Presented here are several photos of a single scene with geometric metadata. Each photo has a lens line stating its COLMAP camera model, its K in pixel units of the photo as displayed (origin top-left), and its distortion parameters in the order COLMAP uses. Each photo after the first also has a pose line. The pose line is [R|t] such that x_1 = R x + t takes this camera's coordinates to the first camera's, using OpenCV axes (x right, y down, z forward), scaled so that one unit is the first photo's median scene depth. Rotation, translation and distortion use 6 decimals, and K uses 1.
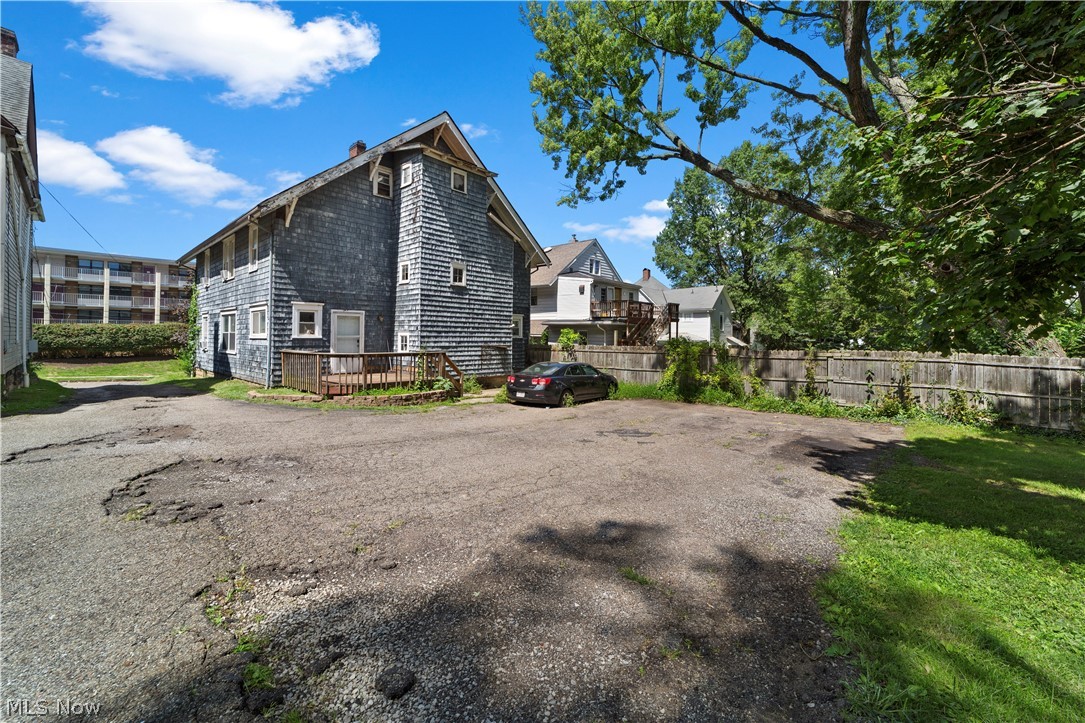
lens RADIAL K [[433.0, 0, 543.8], [0, 433.0, 335.2], [0, 0, 1]] dist [-0.000261, -0.000024]
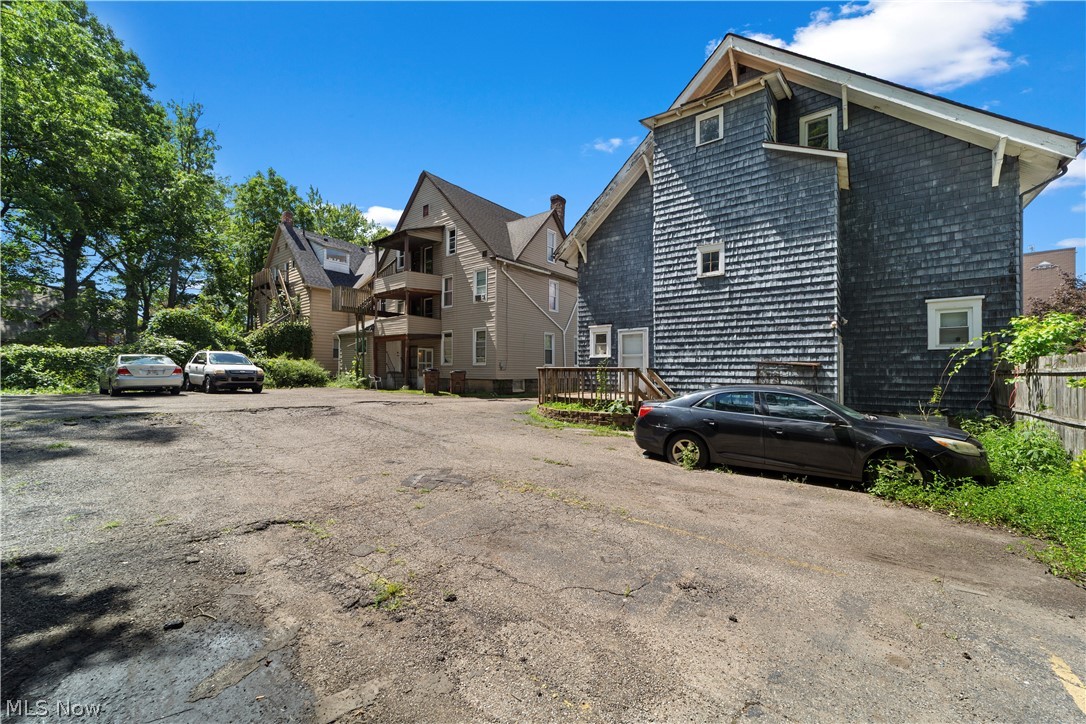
lens RADIAL K [[451.2, 0, 539.9], [0, 451.2, 374.9], [0, 0, 1]] dist [-0.000223, -0.000076]
pose [[0.042669, -0.004105, -0.999081, 0.532866], [-0.003111, 0.999986, -0.004241, 0.050177], [0.999084, 0.003289, 0.042655, 0.708900]]
